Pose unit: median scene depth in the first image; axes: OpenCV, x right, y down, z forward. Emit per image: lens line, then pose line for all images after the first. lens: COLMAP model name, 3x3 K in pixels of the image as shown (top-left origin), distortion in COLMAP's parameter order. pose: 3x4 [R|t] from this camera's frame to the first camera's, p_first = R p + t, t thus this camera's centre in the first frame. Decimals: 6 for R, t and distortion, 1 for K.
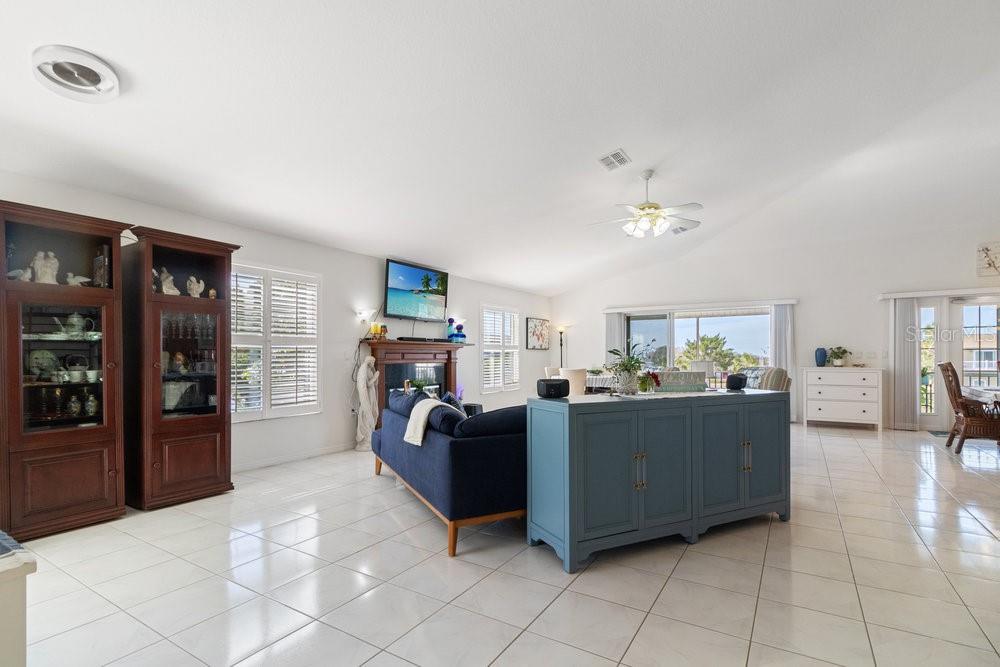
lens RADIAL K [[472.4, 0, 507.5], [0, 472.4, 360.5], [0, 0, 1]] dist [0.001584, 0.000808]
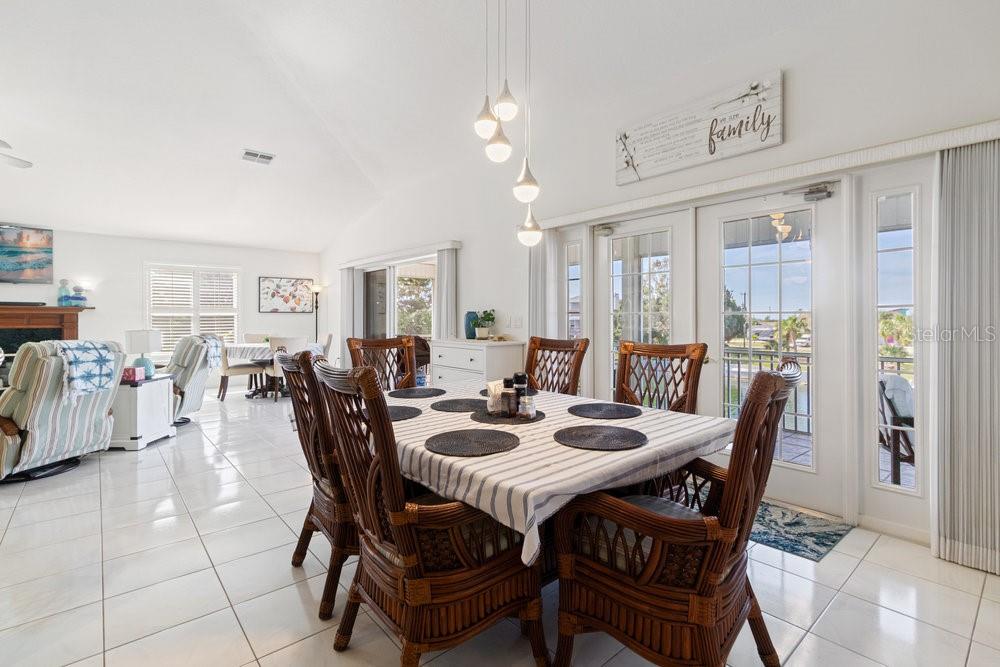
lens RADIAL K [[466.8, 0, 499.1], [0, 466.8, 316.3], [0, 0, 1]] dist [0.002236, 0.000262]
pose [[0.953636, 0.002025, -0.300955, 0.930232], [-0.005618, 0.999923, -0.011074, -0.012311], [0.300909, 0.012251, 0.953574, 0.383202]]
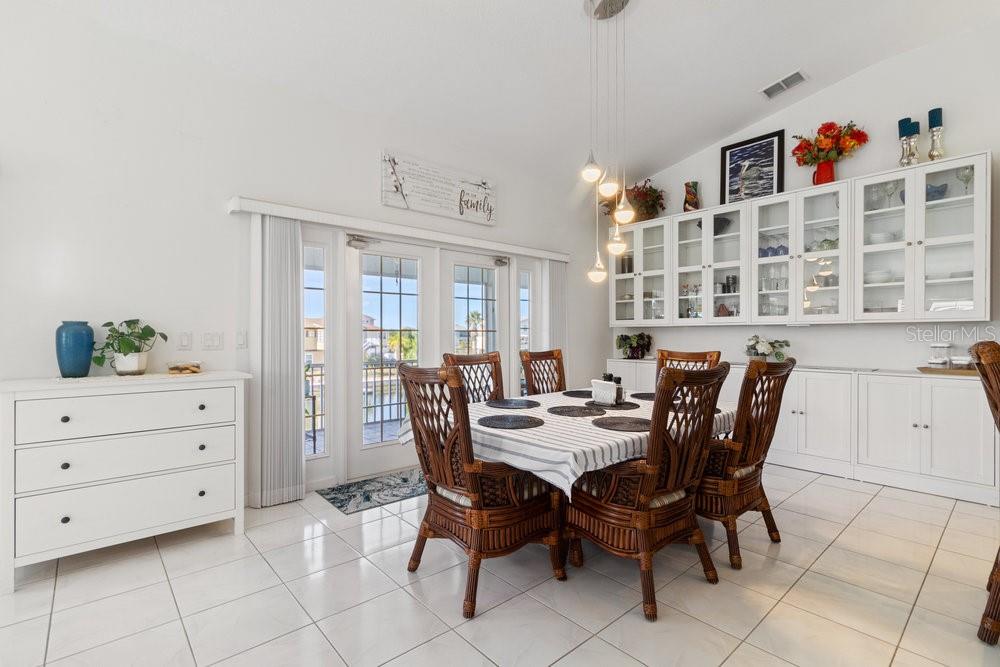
lens RADIAL K [[466.0, 0, 499.8], [0, 466.0, 327.4], [0, 0, 1]] dist [0.003811, 0.000273]
pose [[0.286174, 0.016479, 0.958036, 0.444940], [0.006956, 0.999790, -0.019275, -0.014031], [-0.958153, 0.012180, 0.285999, 0.636325]]
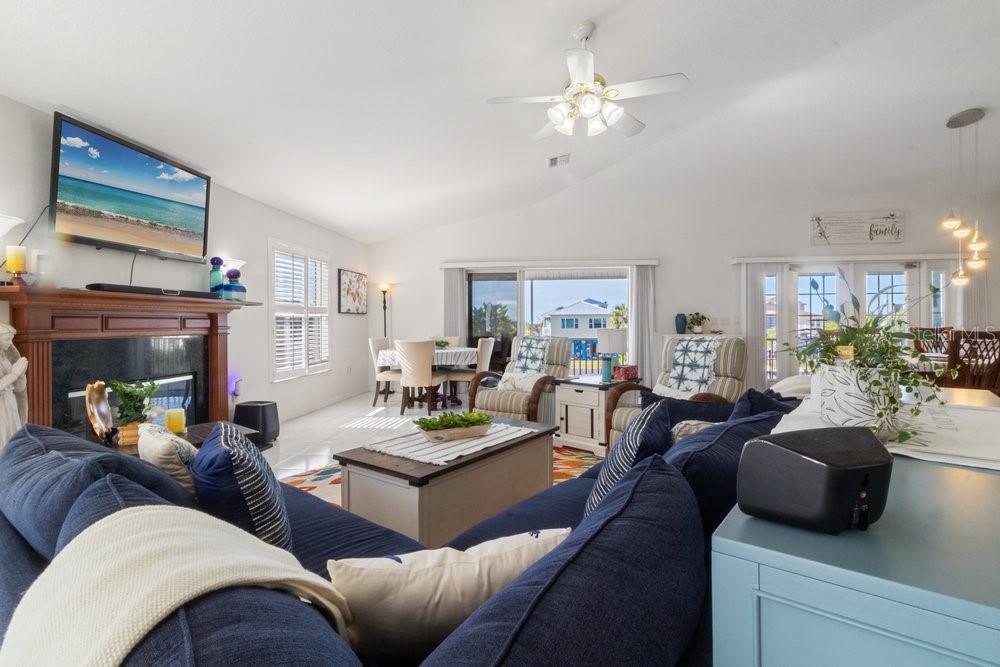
lens RADIAL K [[466.0, 0, 499.8], [0, 466.0, 327.4], [0, 0, 1]] dist [0.003811, 0.000273]
pose [[0.906598, -0.005408, 0.421961, -0.046025], [0.005250, 0.999985, 0.001537, -0.003107], [-0.421963, 0.000822, 0.906613, 0.331405]]
